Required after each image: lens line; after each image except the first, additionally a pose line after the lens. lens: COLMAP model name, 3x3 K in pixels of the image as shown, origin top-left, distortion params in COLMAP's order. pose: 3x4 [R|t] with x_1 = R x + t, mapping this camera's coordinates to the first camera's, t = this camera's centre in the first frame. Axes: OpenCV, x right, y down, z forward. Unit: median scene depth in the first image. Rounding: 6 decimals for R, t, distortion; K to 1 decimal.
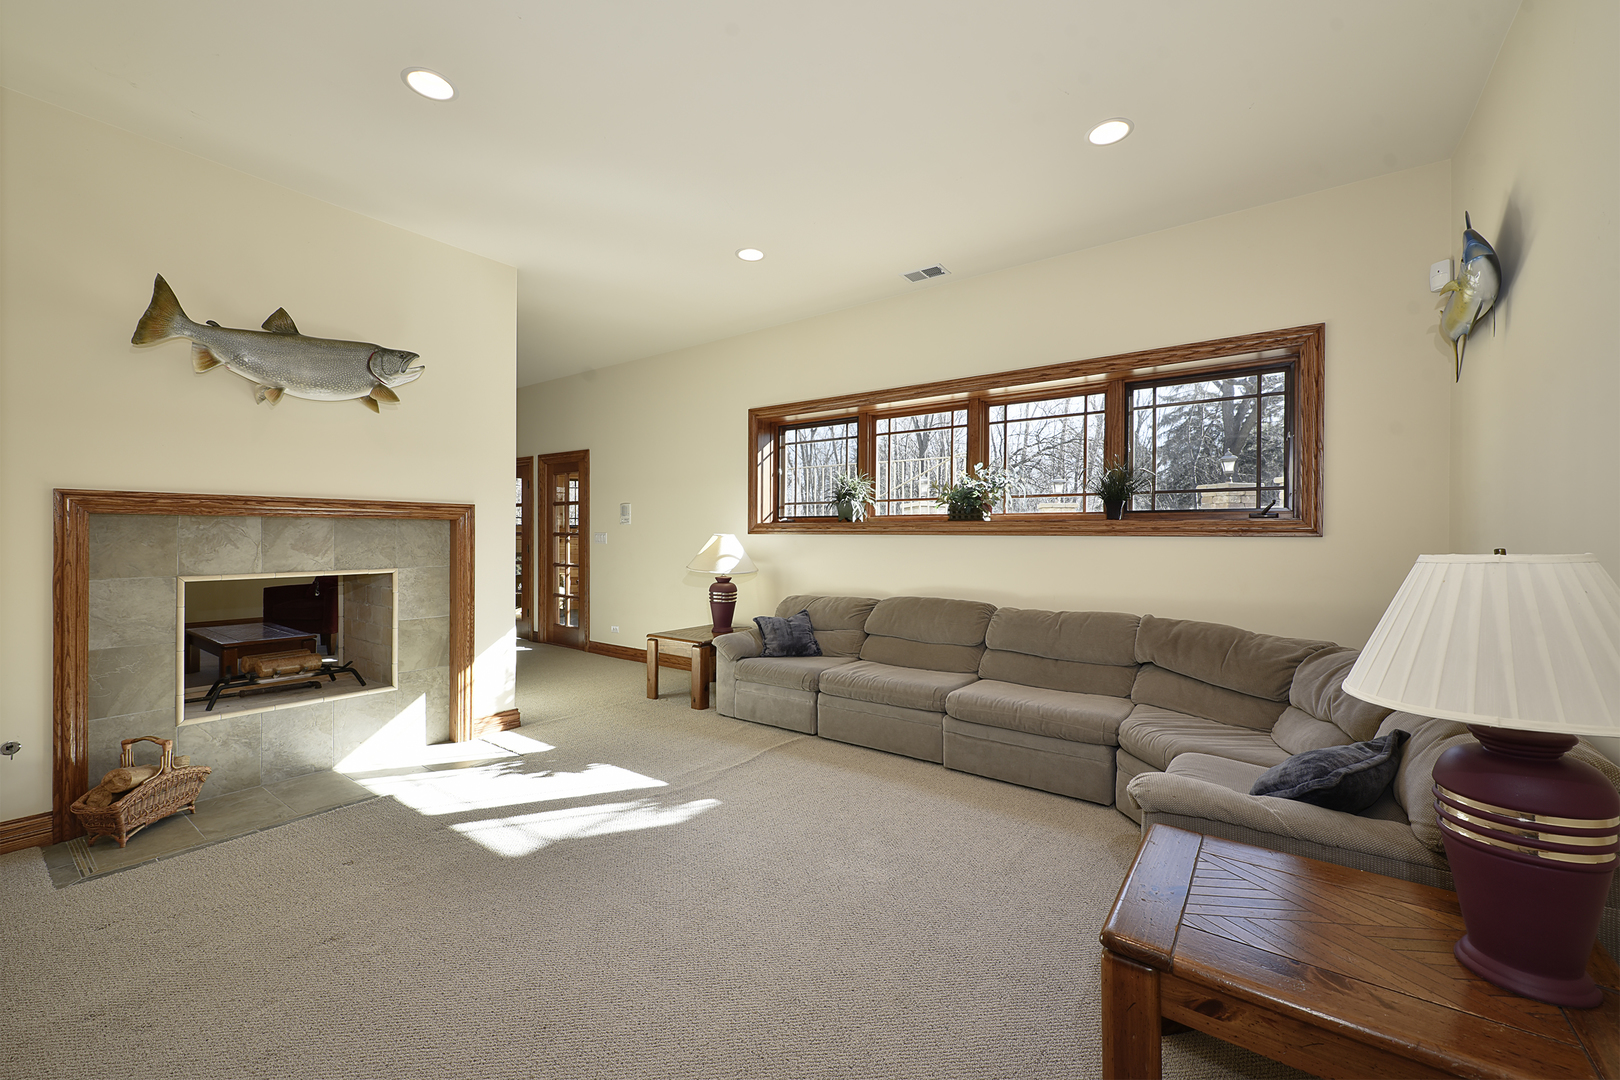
lens RADIAL K [[653.2, 0, 810.0], [0, 653.2, 540.0], [0, 0, 1]] dist [-0.000184, -0.000131]
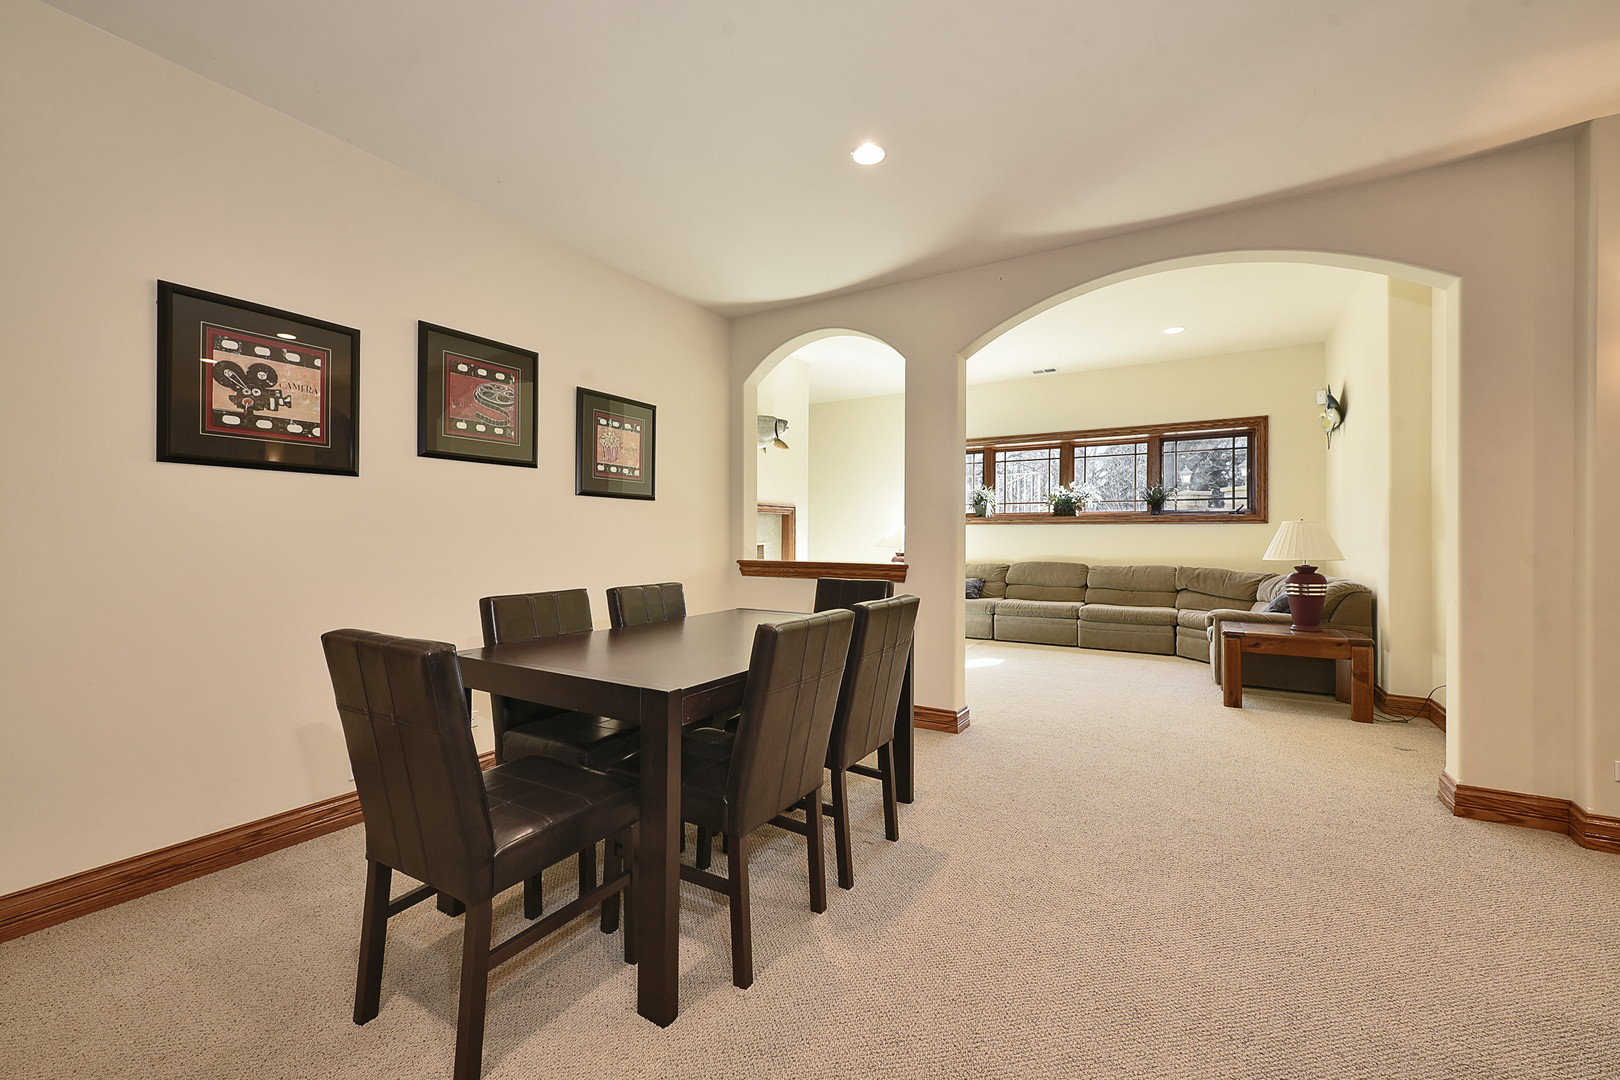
lens RADIAL K [[661.5, 0, 810.0], [0, 661.5, 540.0], [0, 0, 1]] dist [-0.000796, -0.000135]
pose [[0.995727, -0.001490, 0.092329, -0.670516], [0.001744, 0.999995, -0.002667, 0.041270], [-0.092325, 0.002817, 0.995725, -0.743887]]
